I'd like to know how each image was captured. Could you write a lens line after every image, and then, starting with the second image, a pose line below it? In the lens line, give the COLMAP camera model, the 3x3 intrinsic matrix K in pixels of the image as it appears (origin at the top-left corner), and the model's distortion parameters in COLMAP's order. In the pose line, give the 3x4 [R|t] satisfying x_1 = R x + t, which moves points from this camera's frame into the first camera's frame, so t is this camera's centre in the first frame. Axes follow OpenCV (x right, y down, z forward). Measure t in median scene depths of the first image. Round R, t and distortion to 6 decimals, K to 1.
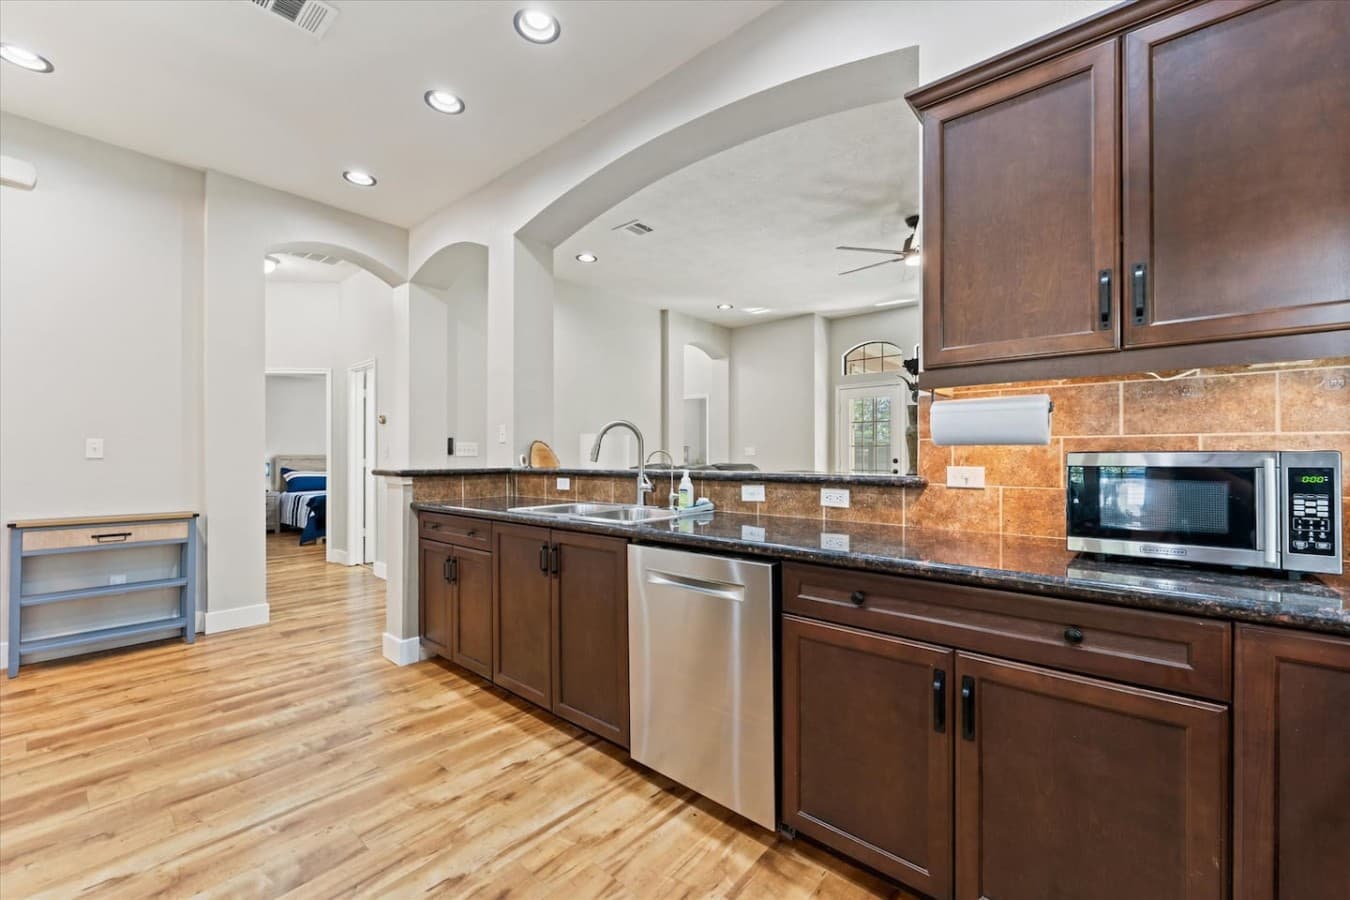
lens RADIAL K [[542.9, 0, 680.3], [0, 542.9, 454.9], [0, 0, 1]] dist [-0.003130, -0.000423]
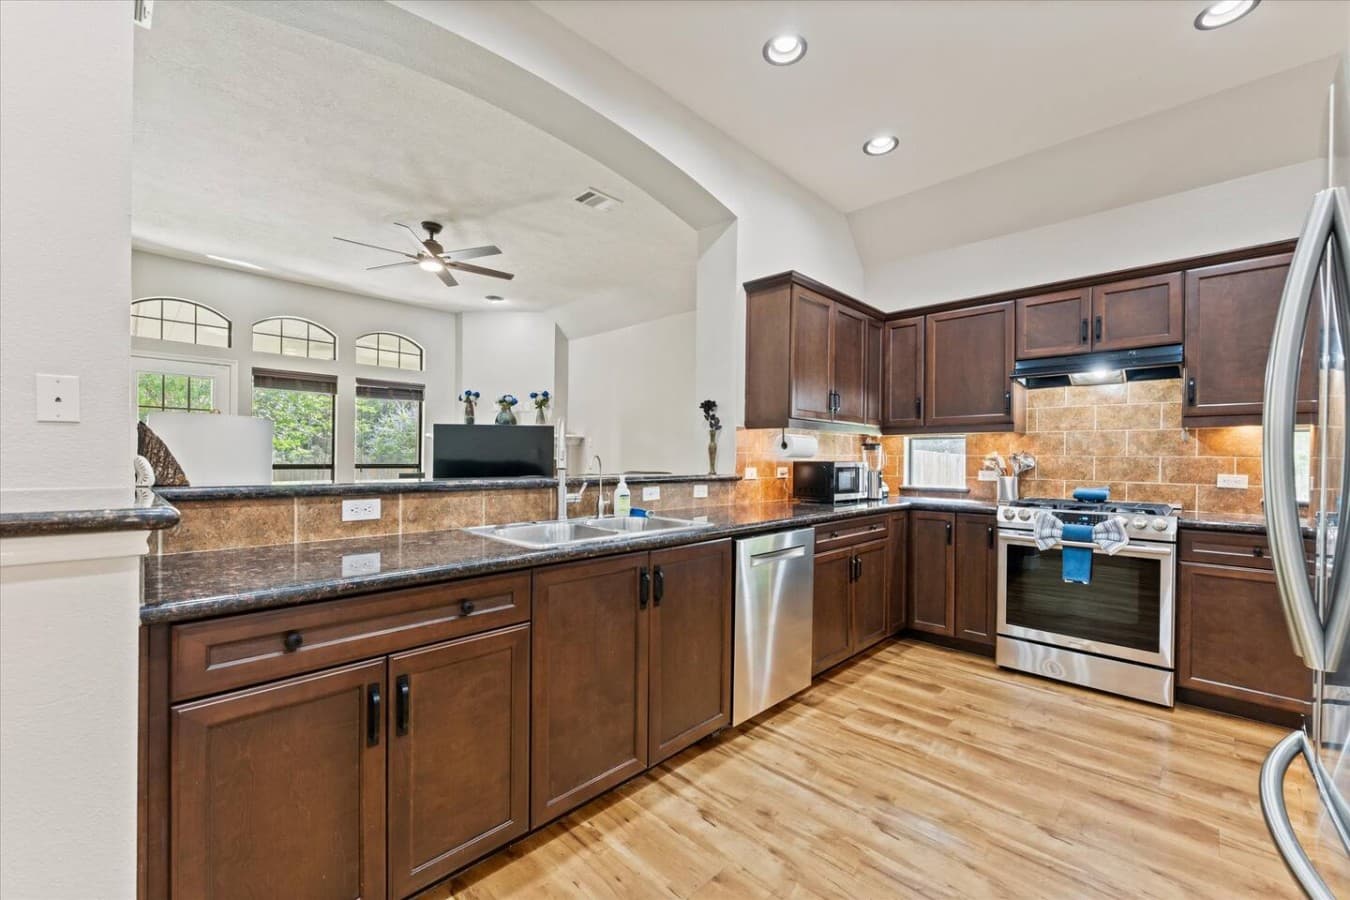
lens RADIAL K [[542.9, 0, 675.9], [0, 542.9, 460.3], [0, 0, 1]] dist [-0.003130, -0.000423]
pose [[0.071519, -0.002265, 0.997437, -1.271188], [-0.012561, 0.999916, 0.003171, -0.006315], [-0.997360, -0.012756, 0.071485, 1.073452]]
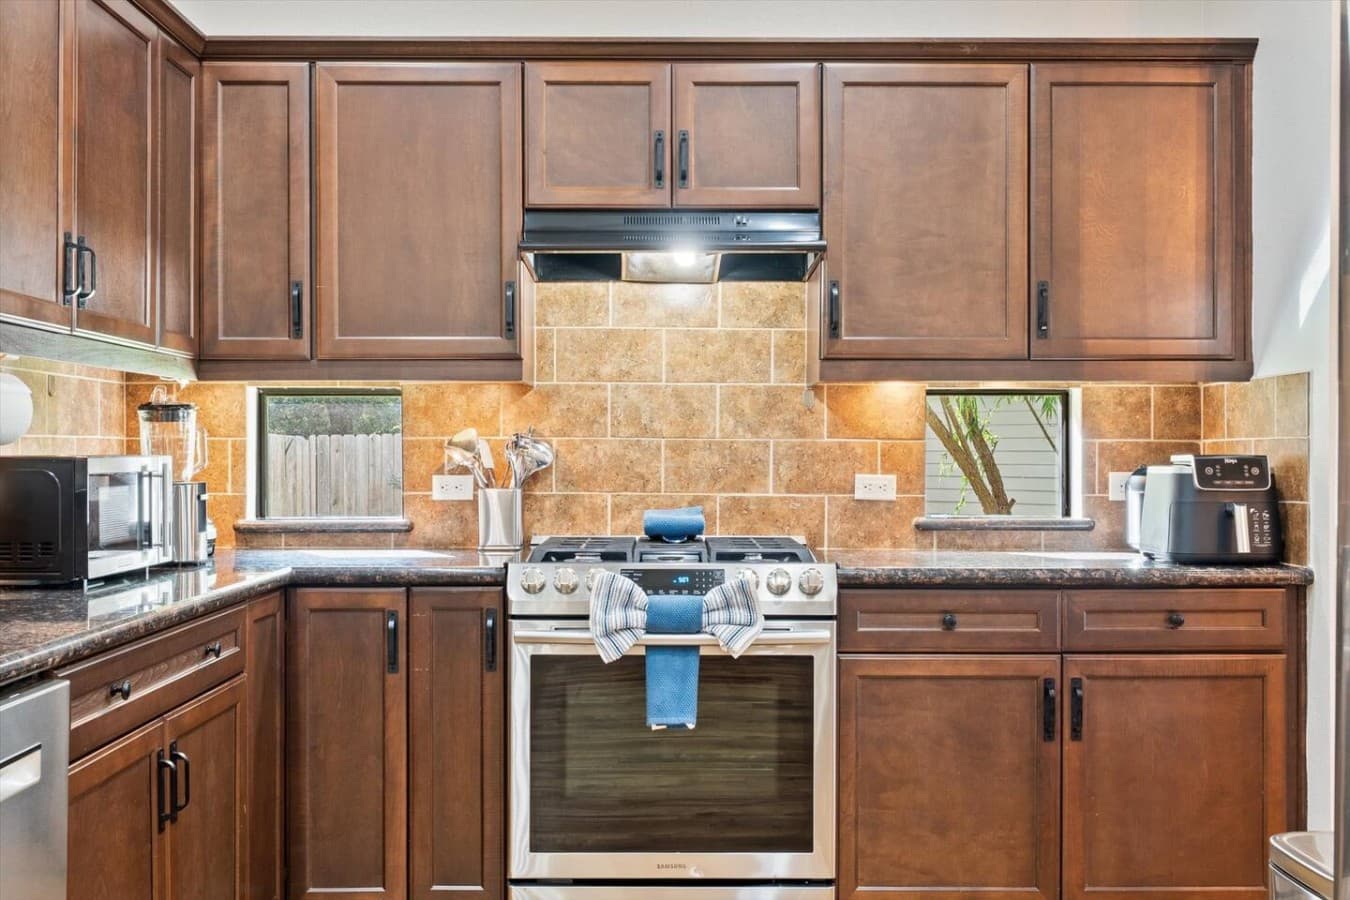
lens RADIAL K [[1340.6, 0, 657.8], [0, 1340.6, 457.7], [0, 0, 1]] dist [0.013242, 0.000000]
pose [[-0.647792, -0.003950, 0.761807, -0.929682], [-0.004246, 0.999990, 0.001575, -0.006889], [-0.761805, -0.002214, -0.647803, 1.138138]]
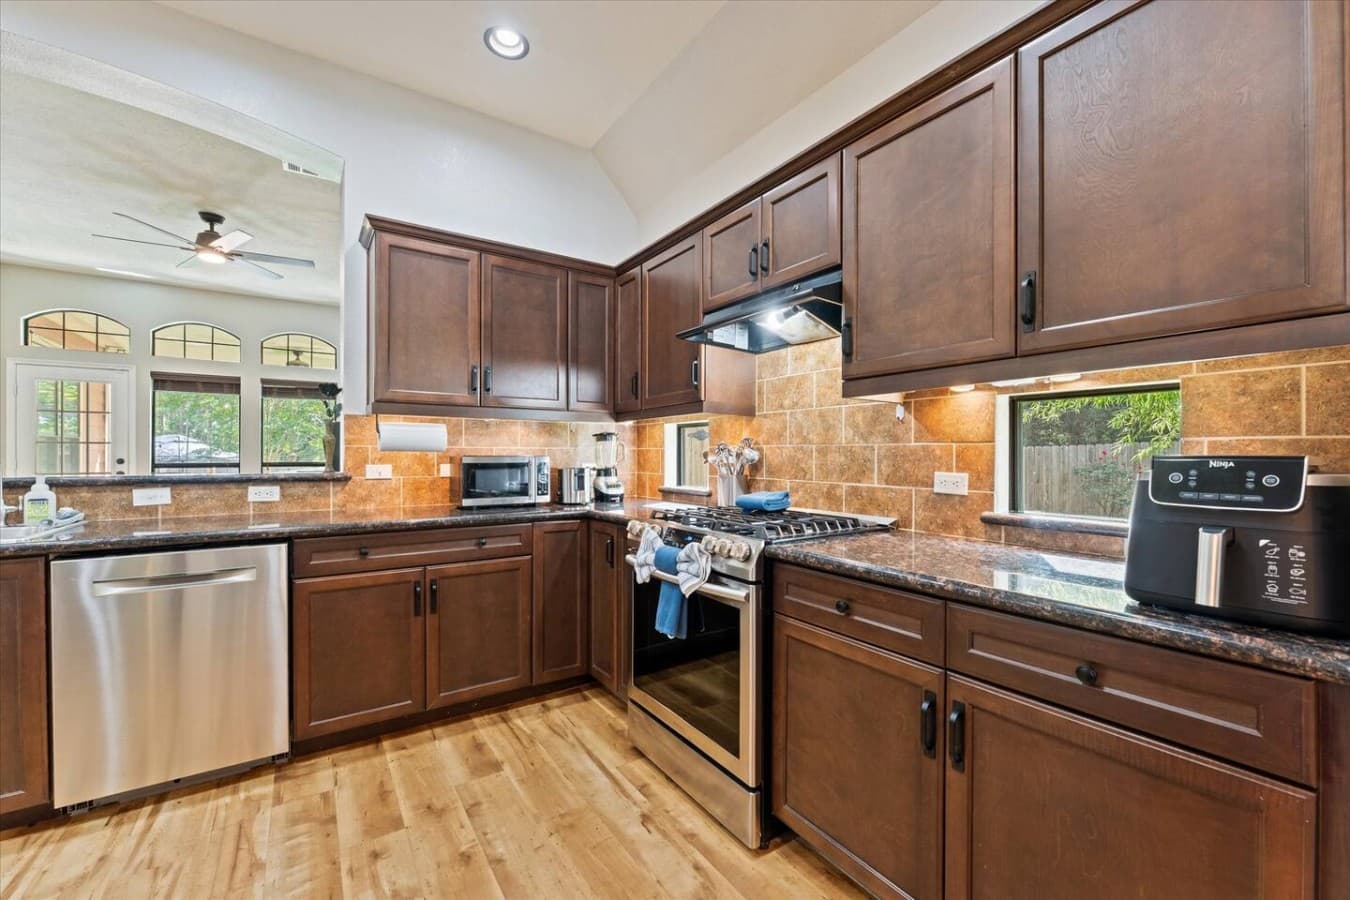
lens RADIAL K [[542.9, 0, 676.7], [0, 542.9, 456.2], [0, 0, 1]] dist [-0.003130, -0.000423]
pose [[0.266668, -0.001308, 0.963788, -0.669334], [-0.004196, 0.999988, 0.002518, -0.009047], [-0.963779, -0.004715, 0.266659, -0.183948]]
